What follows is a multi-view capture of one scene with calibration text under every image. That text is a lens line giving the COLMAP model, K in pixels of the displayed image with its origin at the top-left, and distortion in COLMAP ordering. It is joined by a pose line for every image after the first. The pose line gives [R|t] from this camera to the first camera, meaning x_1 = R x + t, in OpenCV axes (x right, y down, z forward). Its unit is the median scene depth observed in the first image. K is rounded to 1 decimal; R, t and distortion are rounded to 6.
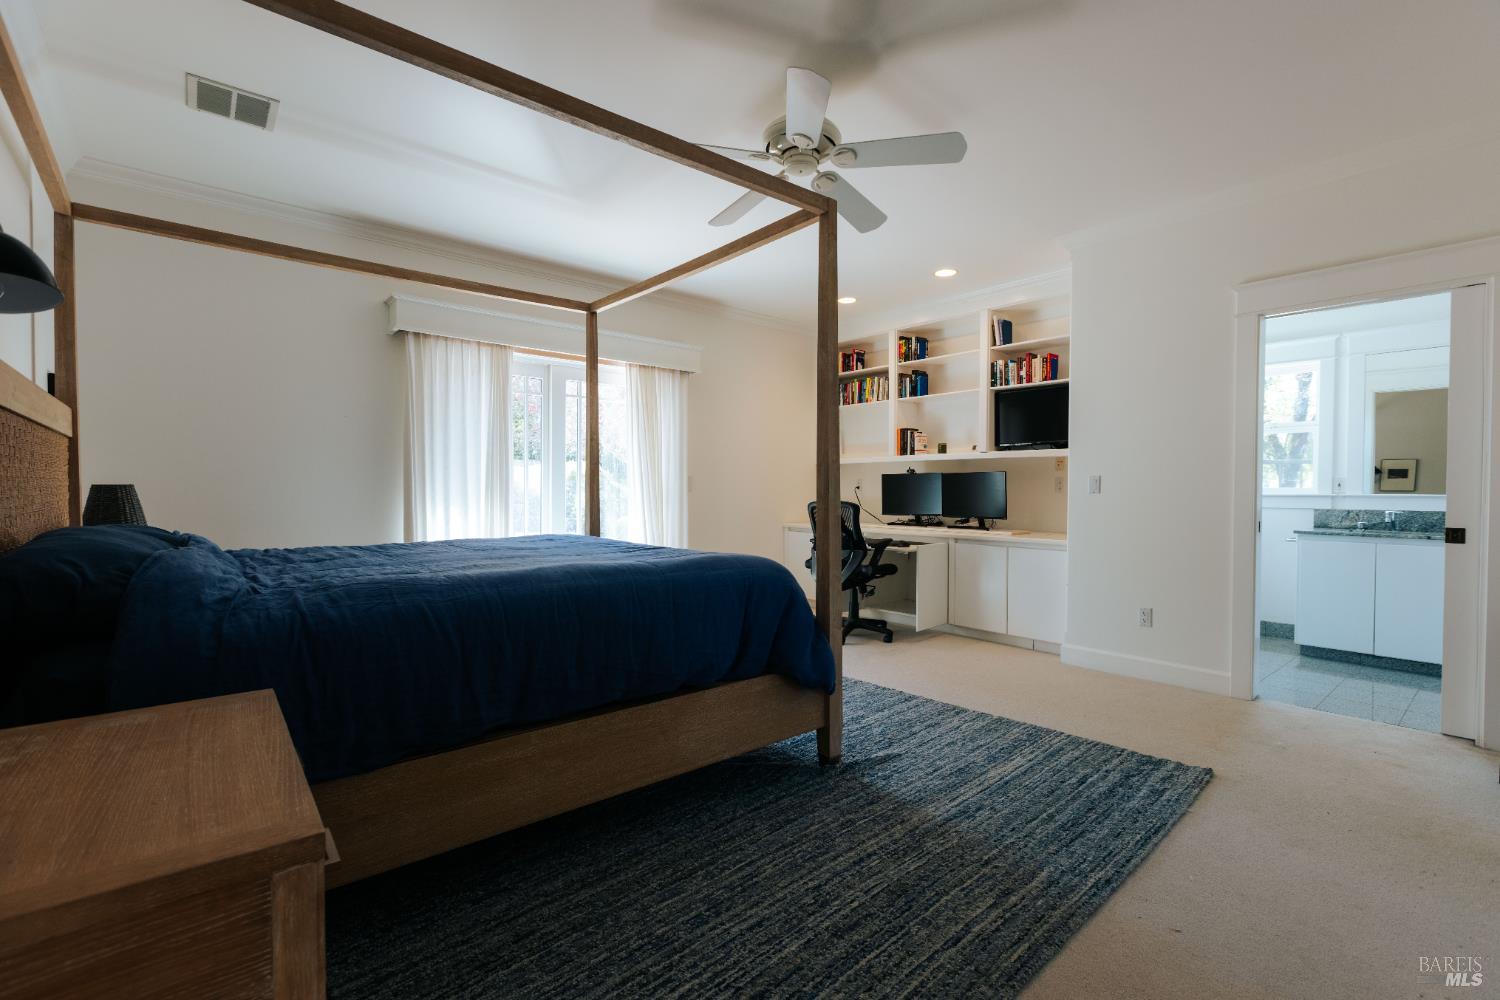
lens RADIAL K [[670.2, 0, 750.0], [0, 670.2, 500.0], [0, 0, 1]] dist [-0.000085, 0.000155]
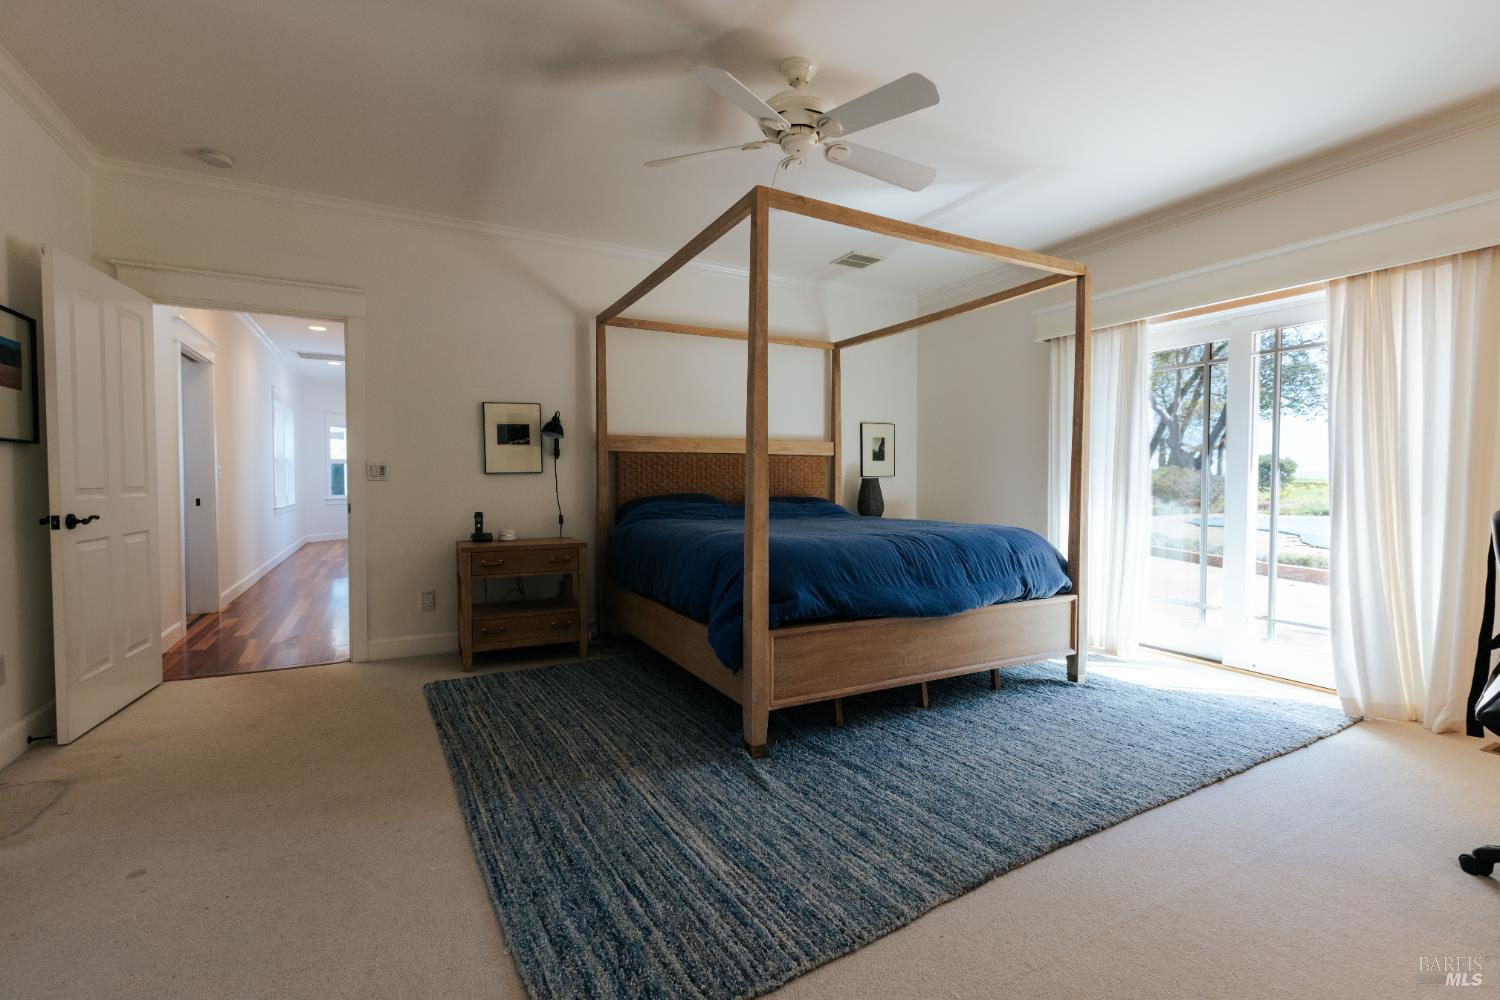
lens RADIAL K [[670.2, 0, 750.0], [0, 670.2, 500.0], [0, 0, 1]] dist [-0.000085, 0.000155]
pose [[-0.210963, 0.022804, -0.977228, 1.169490], [-0.018552, 0.999454, 0.027328, -0.011052], [0.977318, 0.023894, -0.210425, 1.280627]]
